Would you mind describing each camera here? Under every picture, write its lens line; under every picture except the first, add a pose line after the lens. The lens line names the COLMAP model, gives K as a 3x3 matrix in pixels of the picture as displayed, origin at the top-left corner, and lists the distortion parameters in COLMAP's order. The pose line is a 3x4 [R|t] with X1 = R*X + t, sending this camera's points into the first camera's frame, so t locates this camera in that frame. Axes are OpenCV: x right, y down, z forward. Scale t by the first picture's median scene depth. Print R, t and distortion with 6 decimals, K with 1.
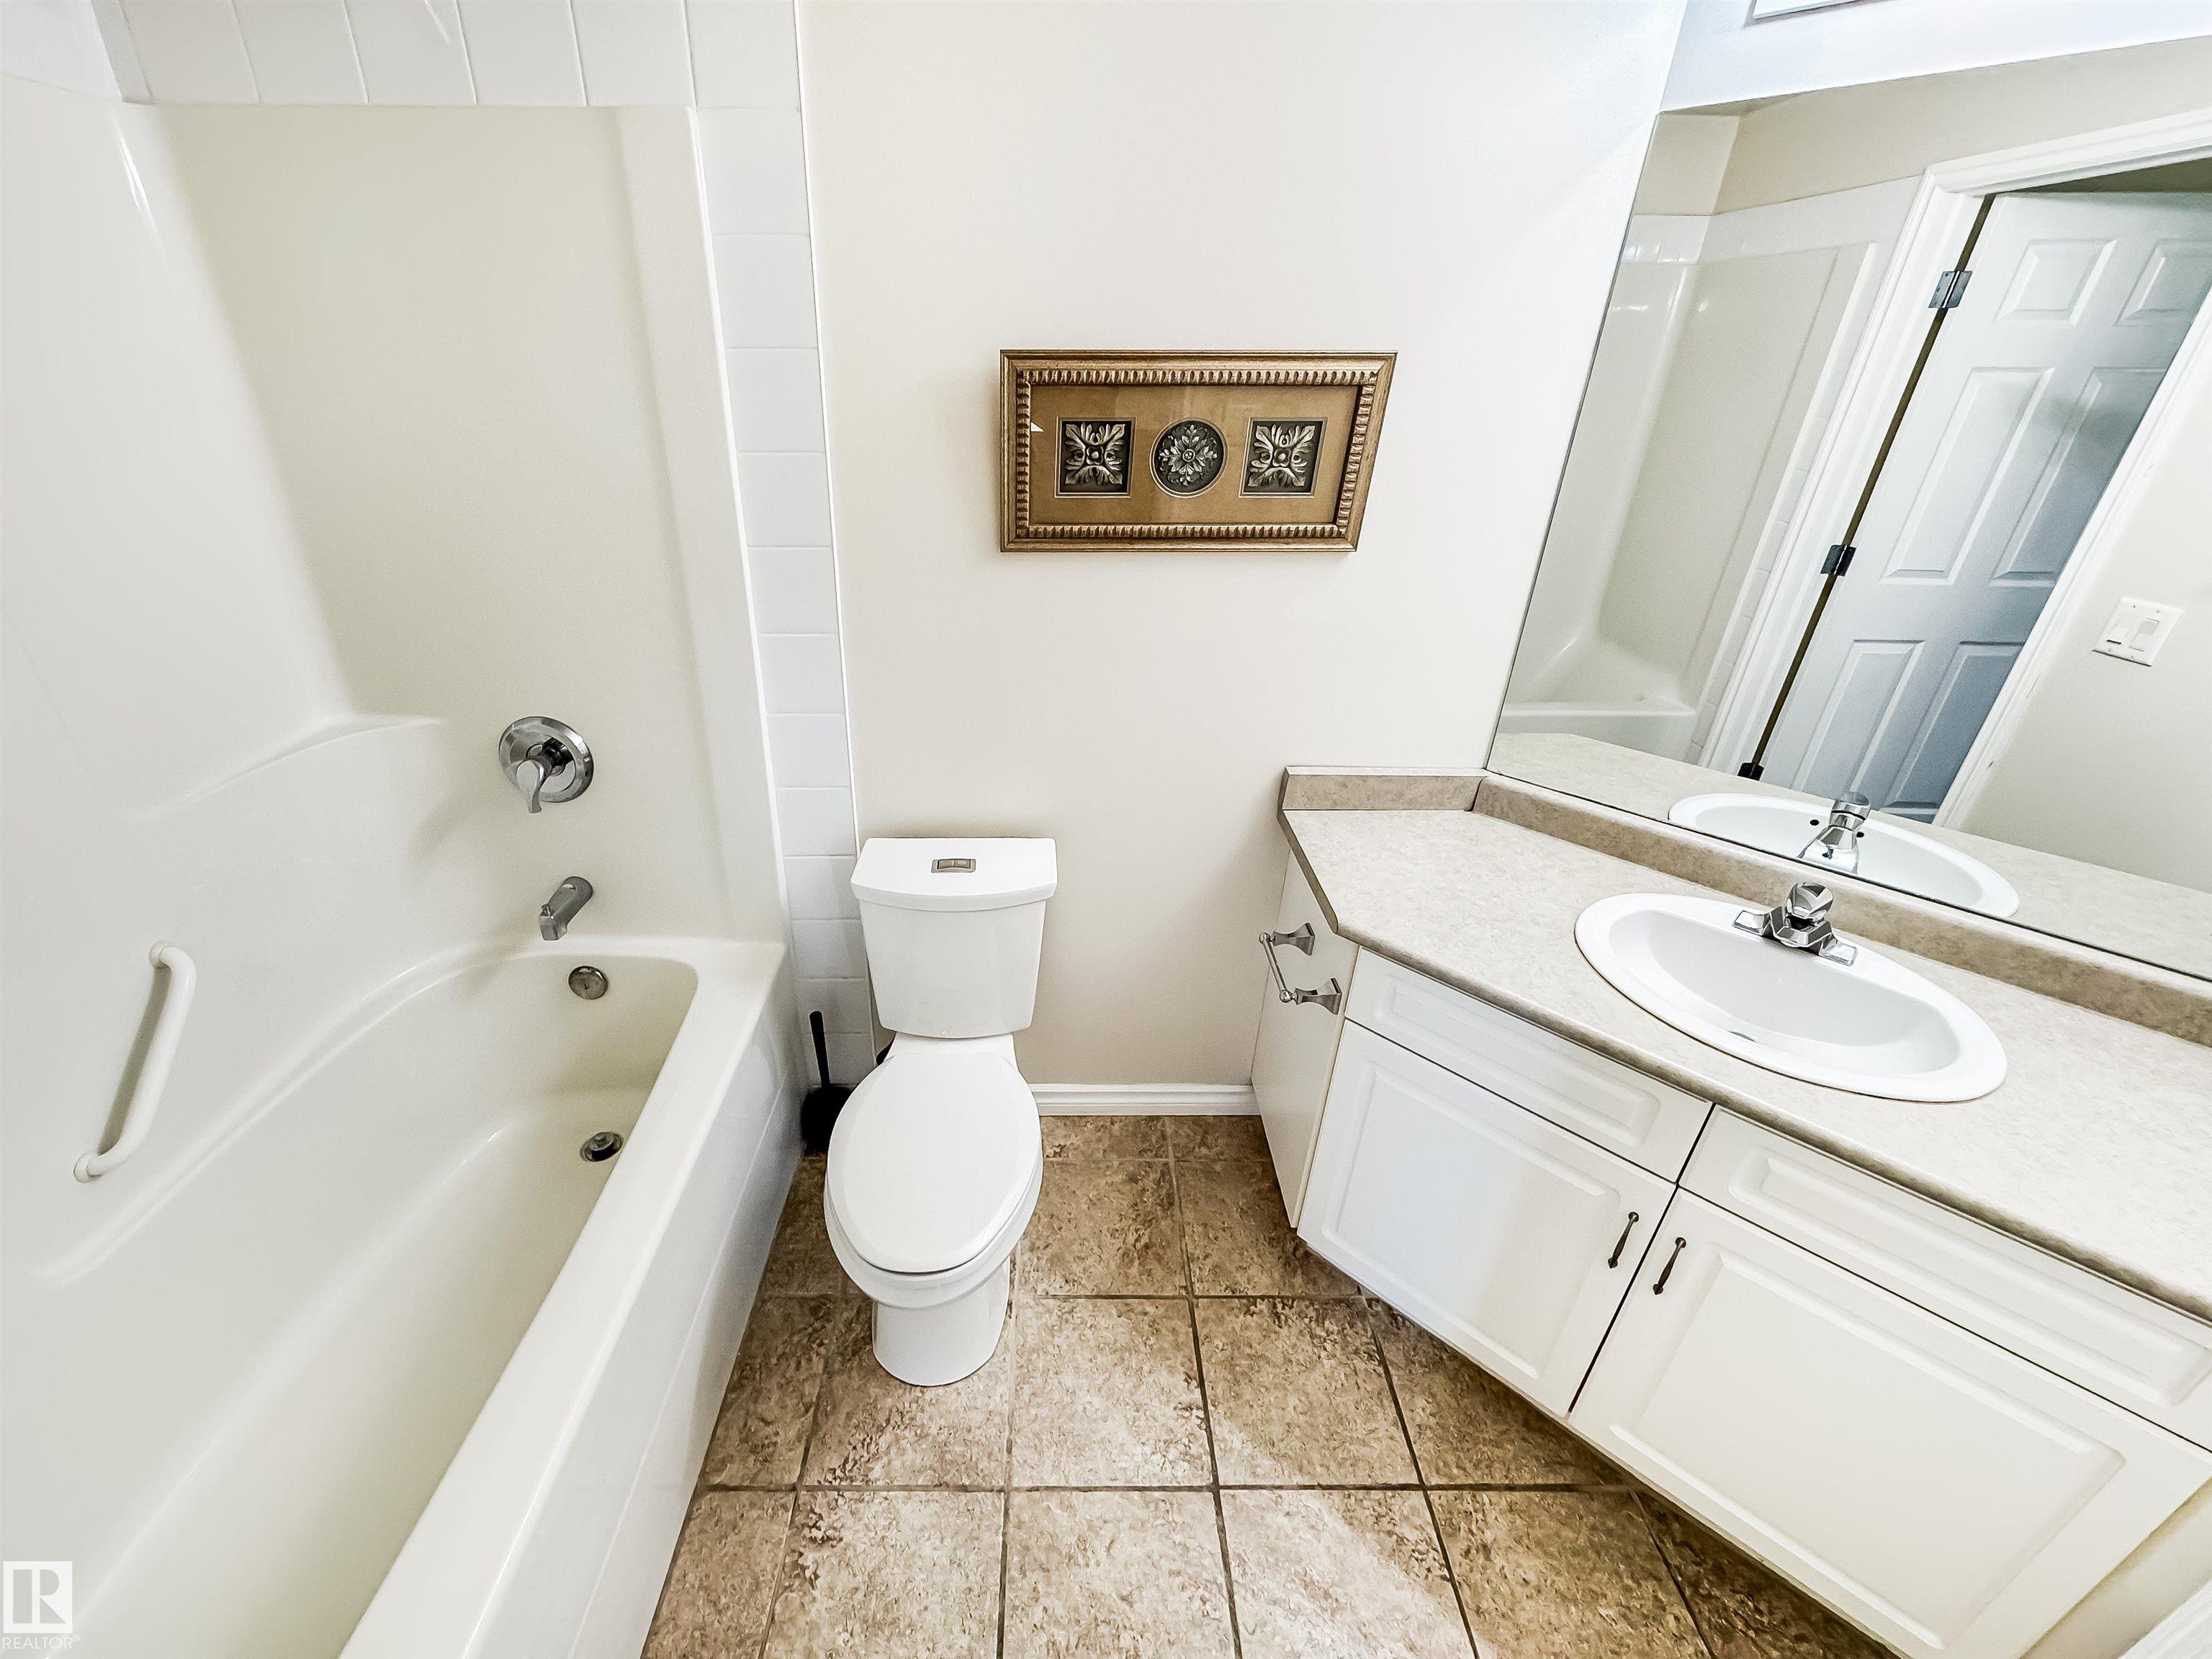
lens RADIAL K [[895.0, 0, 1127.2], [0, 895.0, 807.0], [0, 0, 1]] dist [-0.009117, 0.002705]
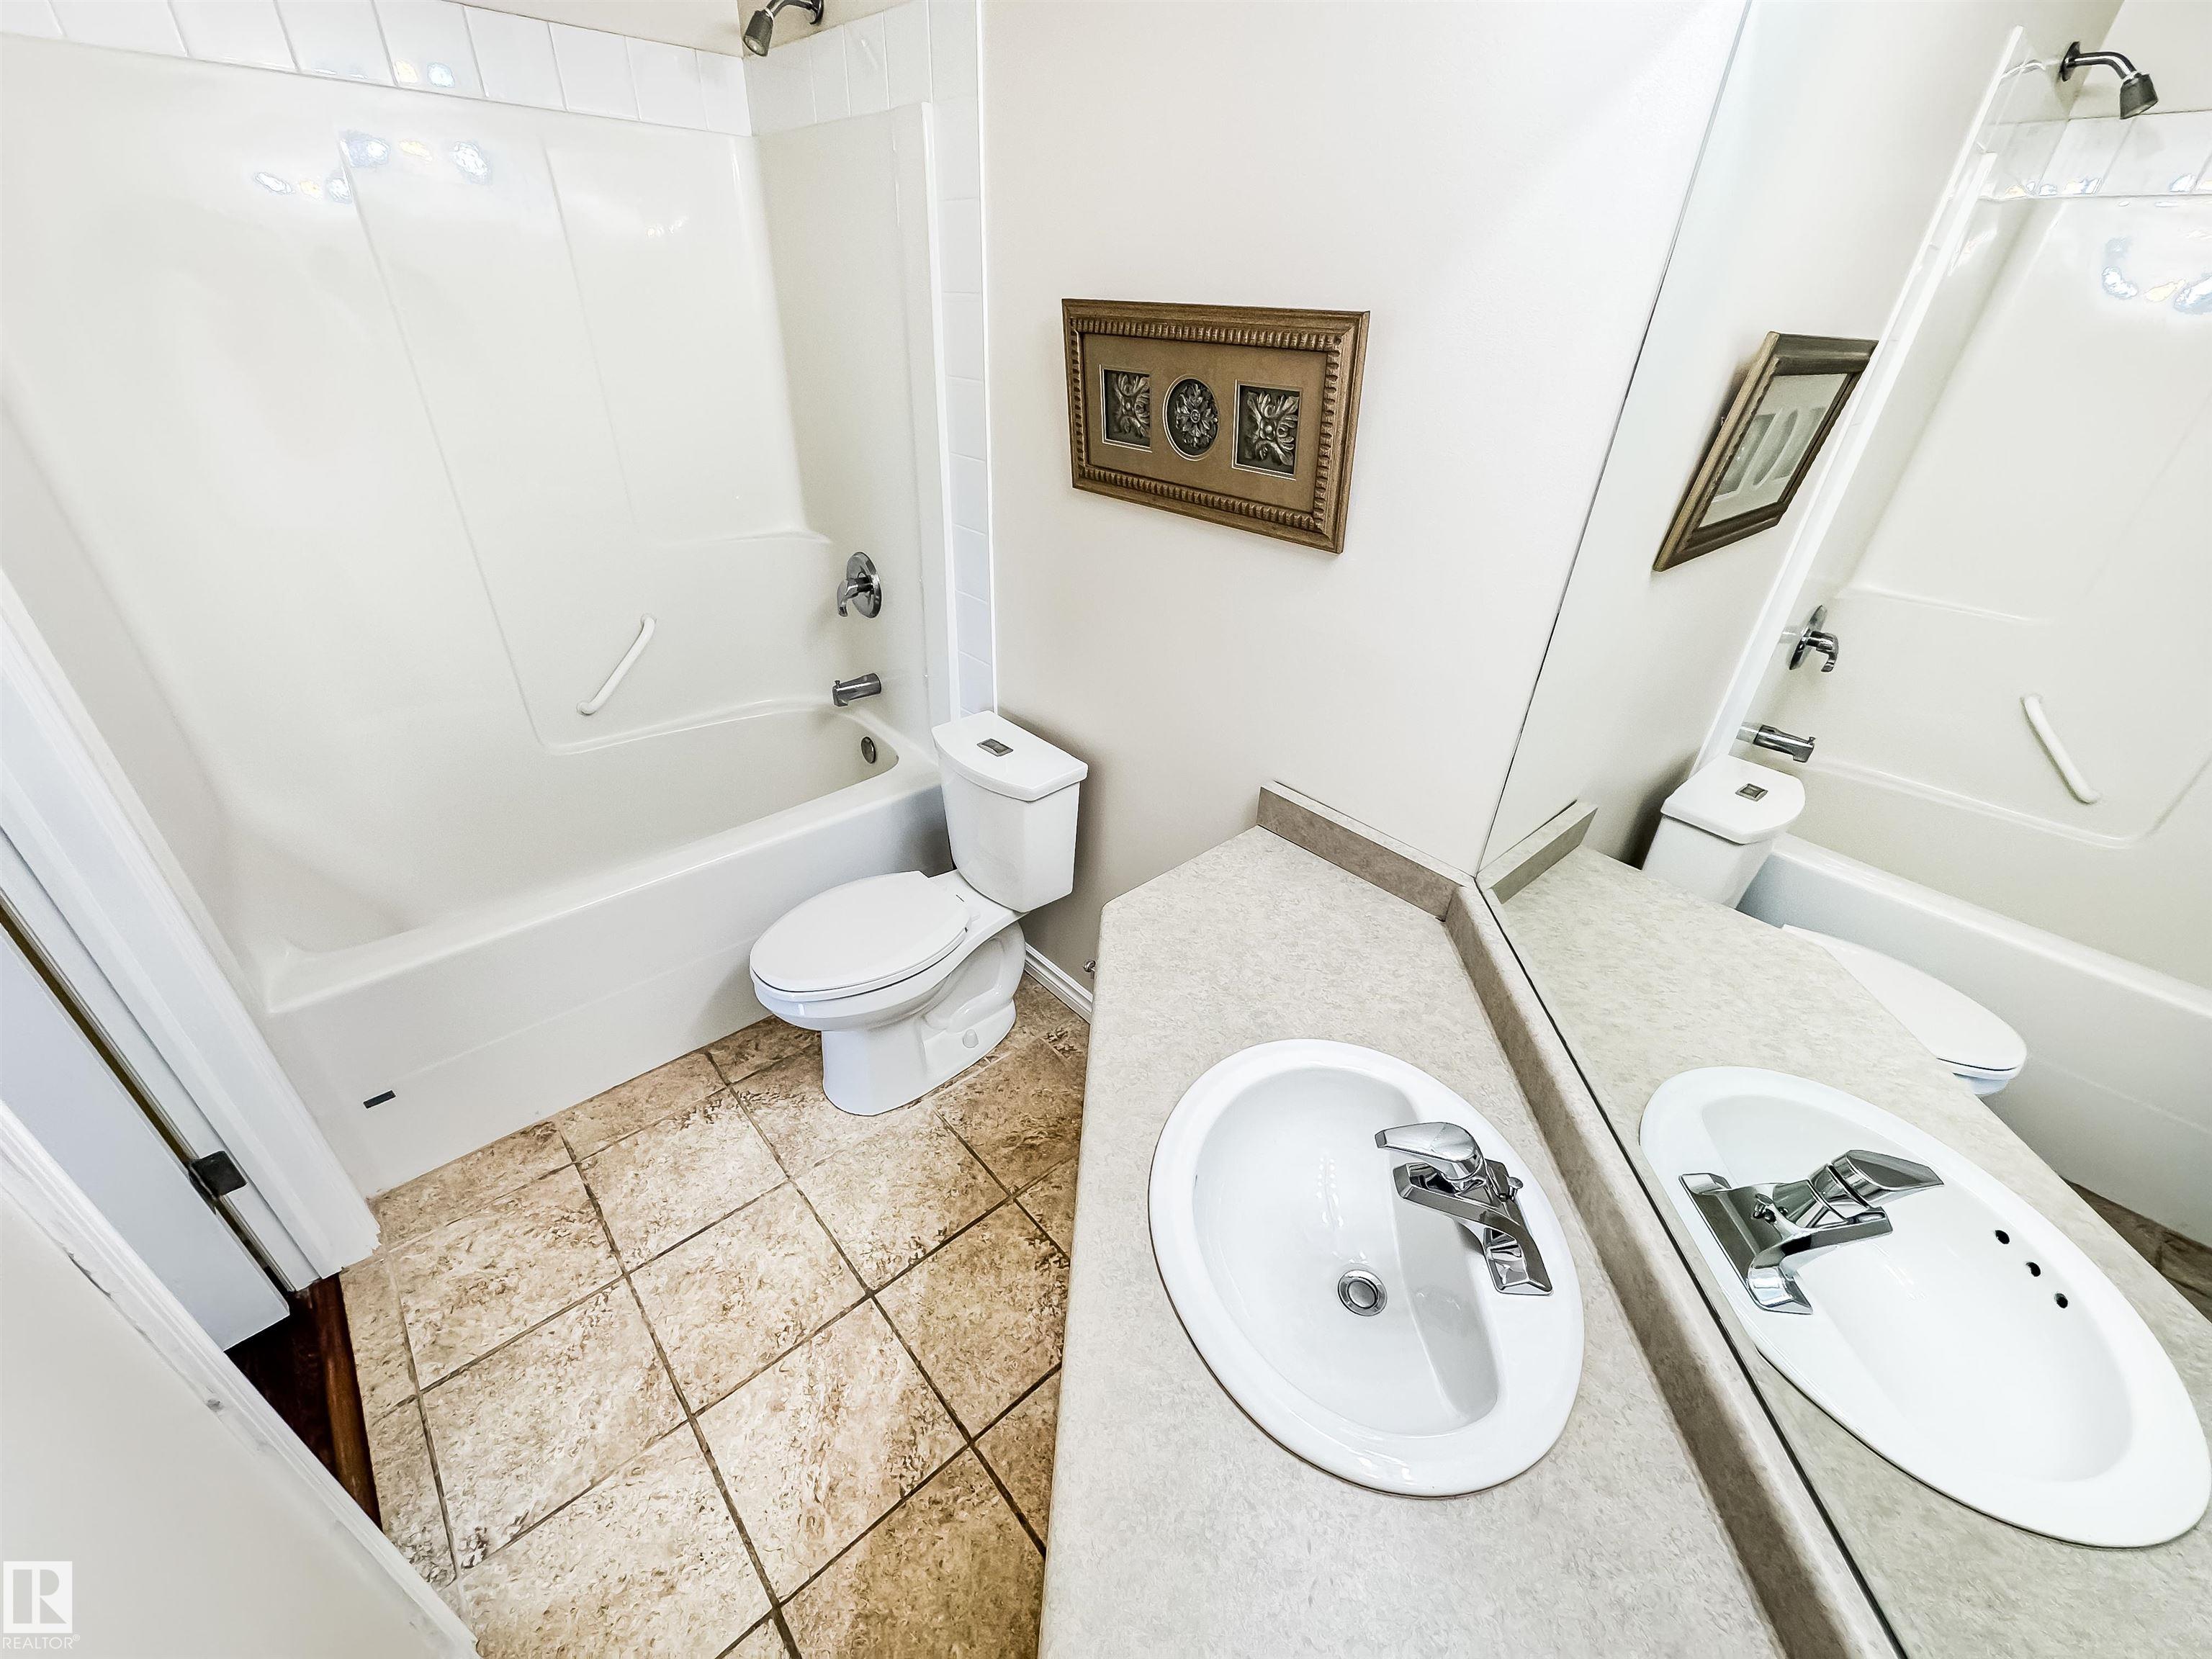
lens RADIAL K [[895.0, 0, 1124.8], [0, 895.0, 841.2], [0, 0, 1]] dist [-0.009117, 0.002705]
pose [[0.661091, 0.406811, -0.630447, 0.818255], [-0.377595, 0.906481, 0.188981, -0.126133], [0.648368, 0.113120, 0.752876, 0.263568]]
